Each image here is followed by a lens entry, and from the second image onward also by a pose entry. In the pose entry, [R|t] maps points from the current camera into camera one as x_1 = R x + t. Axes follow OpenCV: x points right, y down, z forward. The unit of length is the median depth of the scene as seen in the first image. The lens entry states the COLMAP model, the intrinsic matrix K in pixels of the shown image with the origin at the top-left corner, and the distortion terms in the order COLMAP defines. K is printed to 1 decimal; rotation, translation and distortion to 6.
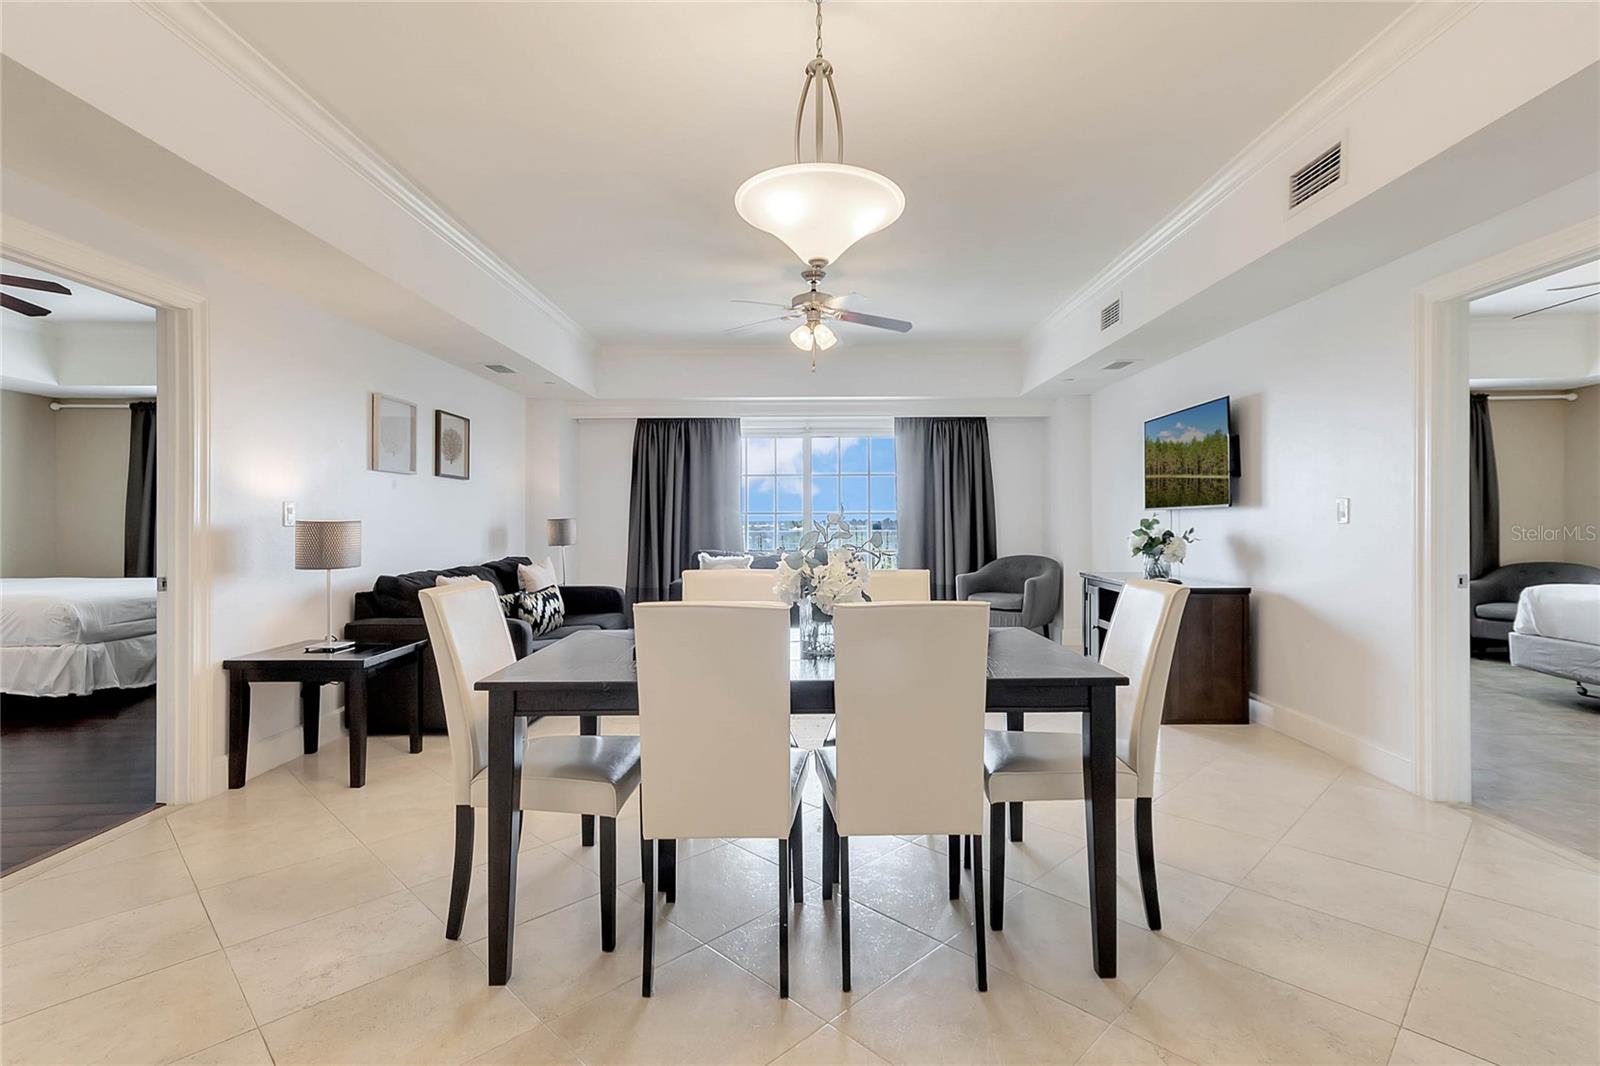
lens RADIAL K [[775.8, 0, 800.0], [0, 775.8, 523.8], [0, 0, 1]] dist [0.000519, 0.000483]
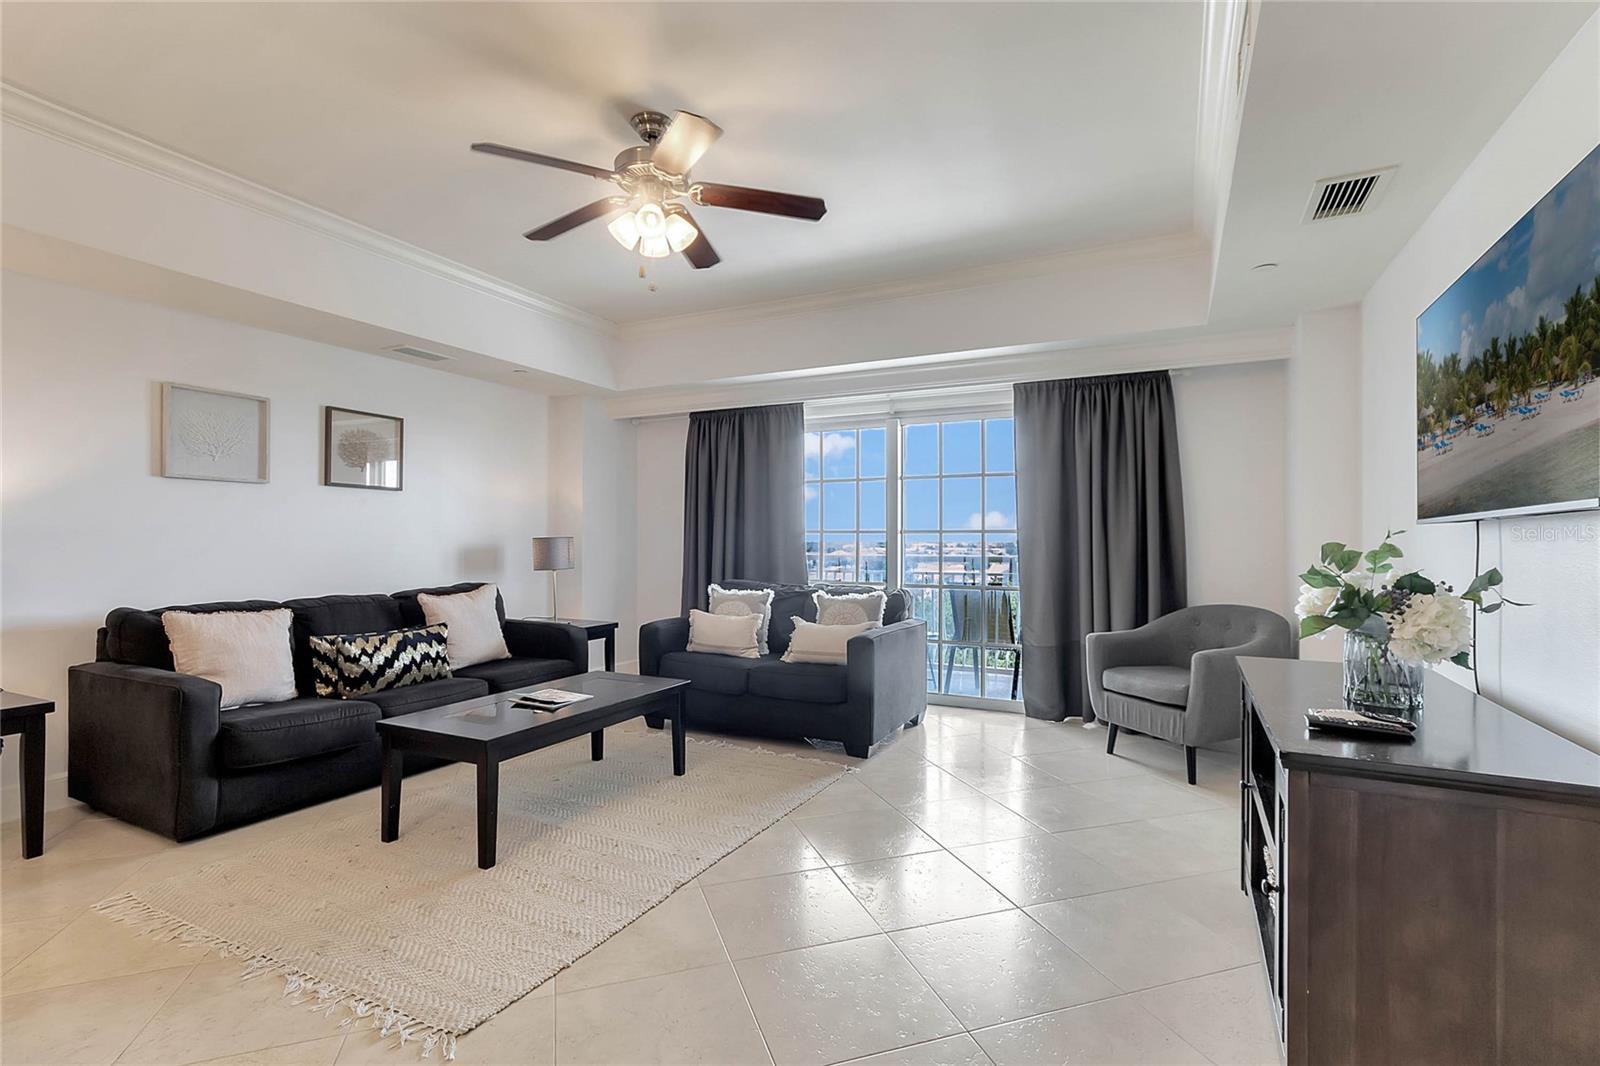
lens RADIAL K [[723.5, 0, 819.3], [0, 723.5, 528.7], [0, 0, 1]] dist [0.011027, 0.000312]
pose [[0.897930, -0.002647, -0.440131, 0.248696], [-0.005857, 0.999821, -0.017964, -0.003203], [0.440100, 0.018708, 0.897754, 0.380051]]
